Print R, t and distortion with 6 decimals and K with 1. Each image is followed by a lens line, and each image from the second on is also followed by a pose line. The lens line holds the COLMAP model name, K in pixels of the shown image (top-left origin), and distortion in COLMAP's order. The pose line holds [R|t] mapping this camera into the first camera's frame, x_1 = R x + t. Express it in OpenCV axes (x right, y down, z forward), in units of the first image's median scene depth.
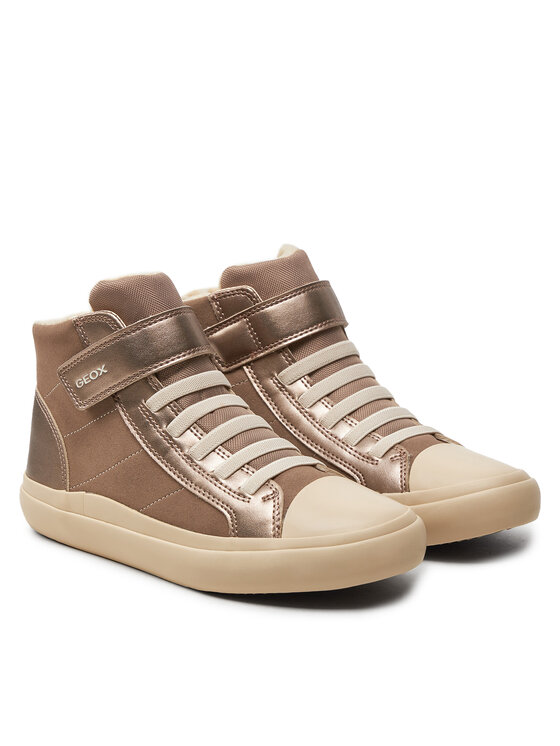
lens RADIAL K [[2473.5, 0, 280.0], [0, 2473.5, 373.0], [0, 0, 1]] dist [-0.057185, -0.433259]
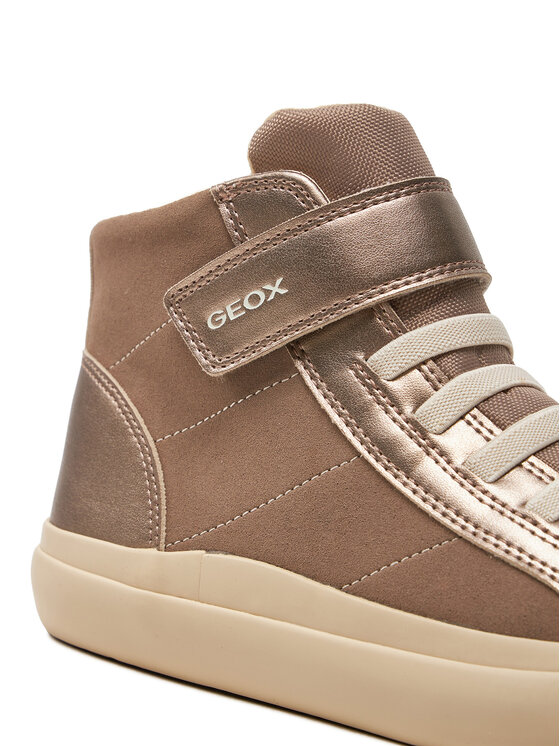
lens RADIAL K [[2473.5, 0, 280.0], [0, 2473.5, 373.0], [0, 0, 1]] dist [-0.057185, -0.433259]
pose [[0.988033, 0.083854, 0.129461, -0.130991], [-0.065941, 0.988382, -0.136941, 0.079651], [-0.139440, 0.126766, 0.982083, 0.534099]]
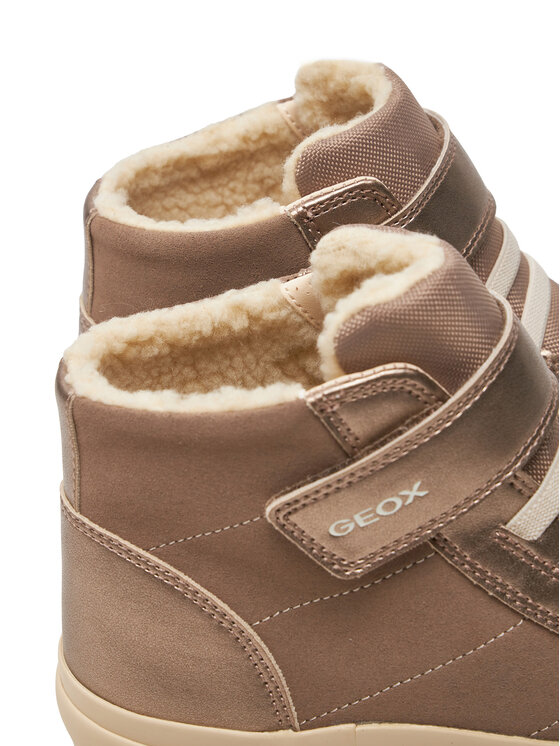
lens RADIAL K [[2473.5, 0, 280.0], [0, 2473.5, 373.0], [0, 0, 1]] dist [-0.057185, -0.433259]
pose [[0.738072, -0.349451, 0.577177, -0.340161], [0.143352, 0.917116, 0.371953, -0.190883], [-0.659317, -0.191789, 0.726992, 0.693050]]
